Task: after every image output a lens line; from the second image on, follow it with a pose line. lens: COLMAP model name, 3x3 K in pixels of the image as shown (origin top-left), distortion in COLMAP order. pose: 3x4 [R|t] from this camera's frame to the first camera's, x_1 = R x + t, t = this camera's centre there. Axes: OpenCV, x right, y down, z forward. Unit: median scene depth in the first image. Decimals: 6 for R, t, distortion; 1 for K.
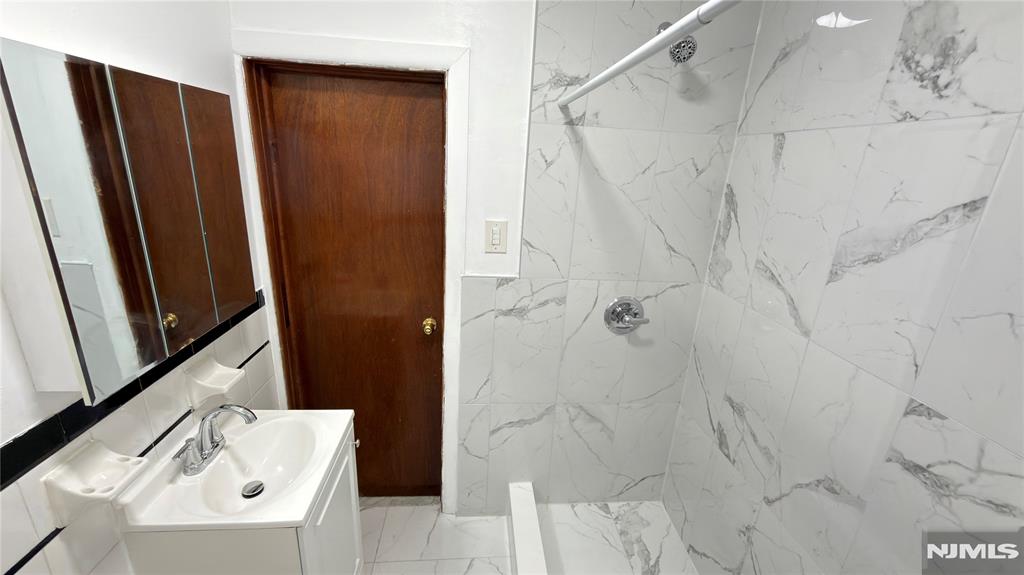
lens RADIAL K [[407.7, 0, 512.0], [0, 407.7, 287.5], [0, 0, 1]] dist [-0.001010, -0.000188]
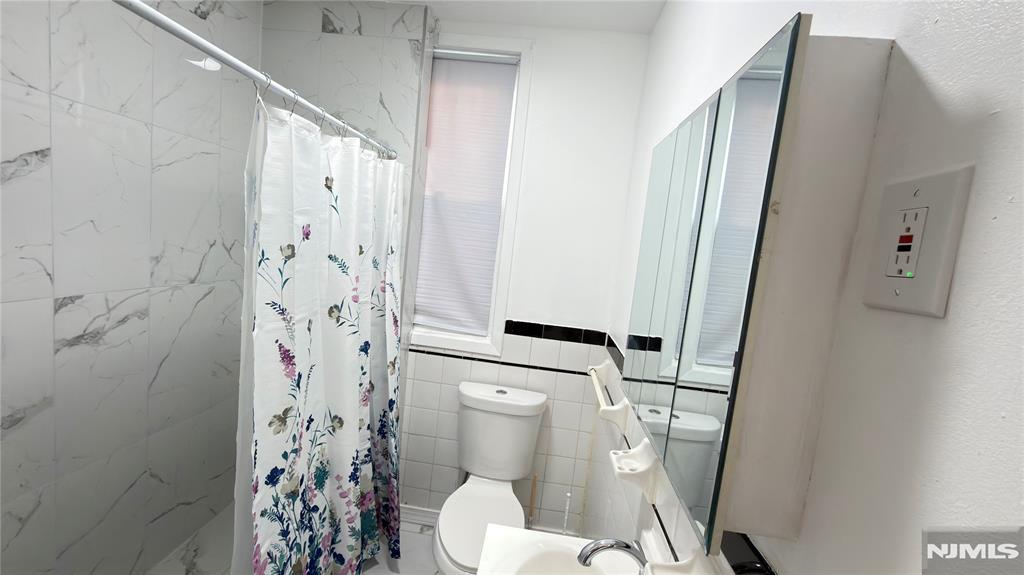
lens RADIAL K [[407.7, 0, 512.0], [0, 407.7, 287.5], [0, 0, 1]] dist [-0.001010, -0.000188]
pose [[-0.971053, -0.179511, 0.157582, -0.491794], [-0.102138, 0.908405, 0.405422, -0.327601], [-0.215927, 0.377591, -0.900445, 1.325771]]
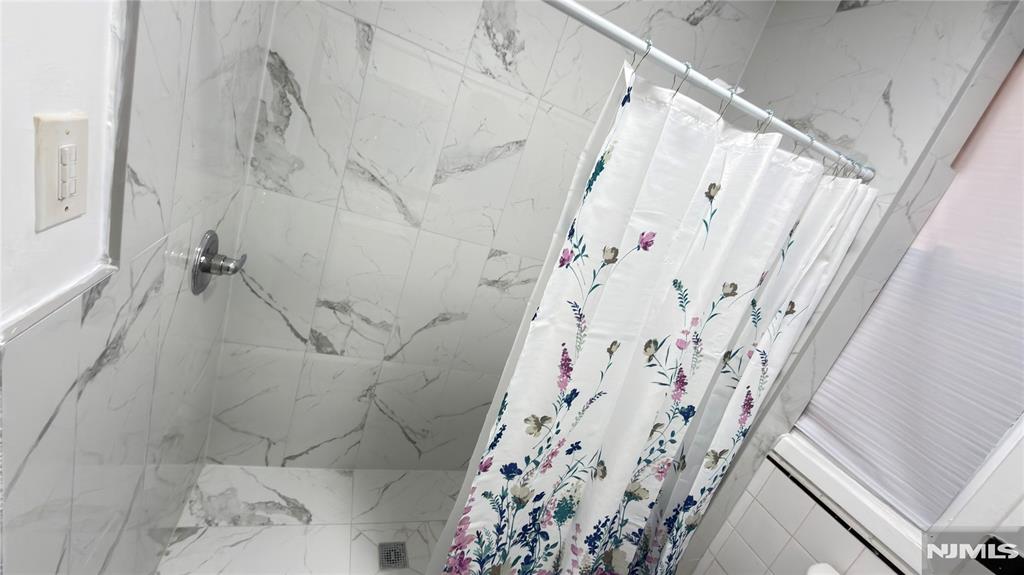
lens RADIAL K [[407.7, 0, 512.0], [0, 407.7, 287.5], [0, 0, 1]] dist [-0.001010, -0.000188]
pose [[-0.213376, -0.411371, 0.886140, -0.521940], [-0.048298, 0.910361, 0.410986, -0.232124], [-0.975776, 0.044896, -0.214118, 0.927633]]
